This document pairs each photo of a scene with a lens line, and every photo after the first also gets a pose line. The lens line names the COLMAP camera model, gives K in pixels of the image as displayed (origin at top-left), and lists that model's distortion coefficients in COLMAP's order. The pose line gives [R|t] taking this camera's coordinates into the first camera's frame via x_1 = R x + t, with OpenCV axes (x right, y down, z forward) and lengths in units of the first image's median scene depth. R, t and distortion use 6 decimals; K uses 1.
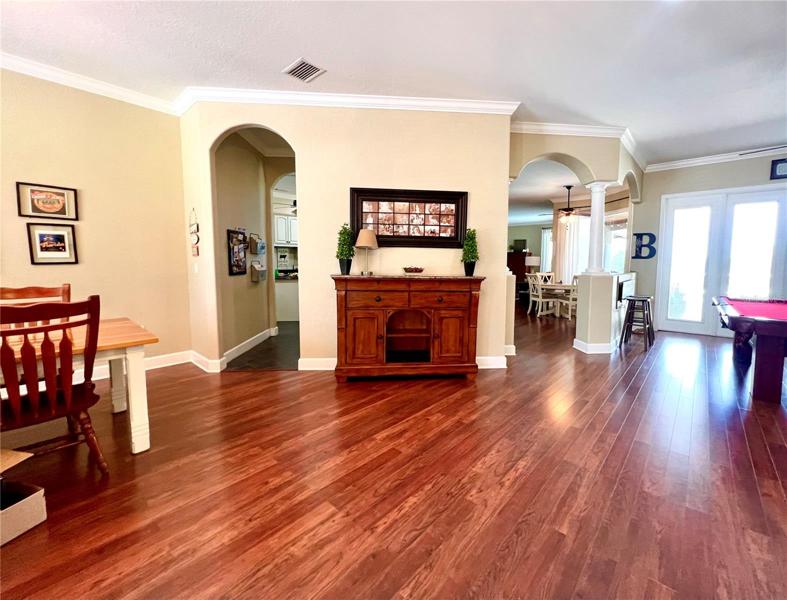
lens RADIAL K [[338.5, 0, 394.4], [0, 338.5, 287.7], [0, 0, 1]] dist [0.000425, 0.000059]
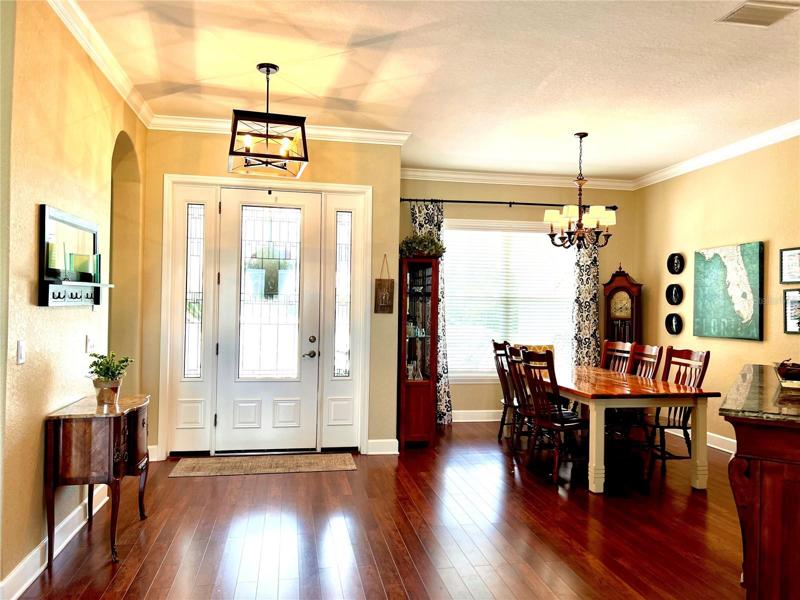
lens RADIAL K [[605.9, 0, 400.0], [0, 605.9, 300.0], [0, 0, 1]] dist [0.066232, -0.087876]
pose [[-0.605394, -0.021586, -0.795633, 0.925581], [-0.076217, 0.996611, 0.030955, -0.130626], [0.792268, 0.079381, -0.604987, 1.168531]]
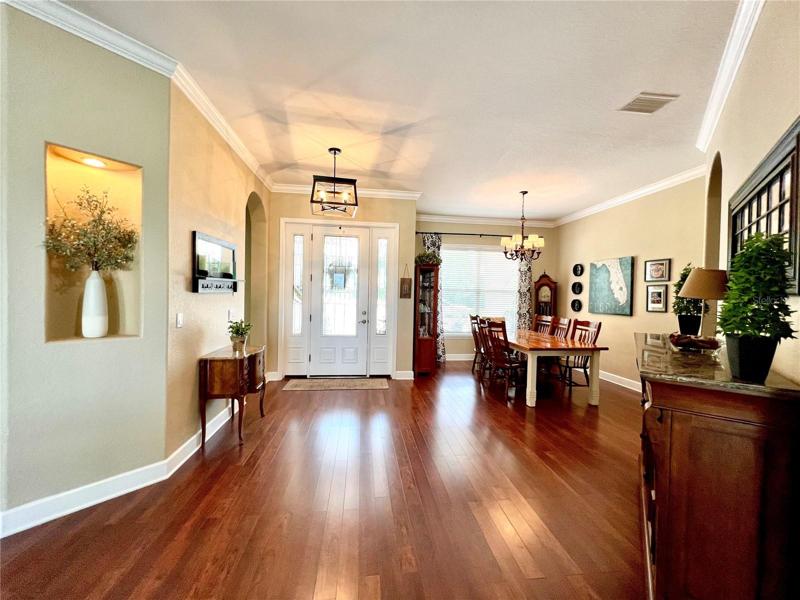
lens RADIAL K [[320.4, 0, 400.0], [0, 320.4, 300.0], [0, 0, 1]] dist [-0.003037, -0.000005]
pose [[-0.653553, -0.003701, -0.756872, 0.783380], [-0.079416, 0.994803, 0.063711, -0.124900], [0.752703, 0.101747, -0.650450, 1.090051]]
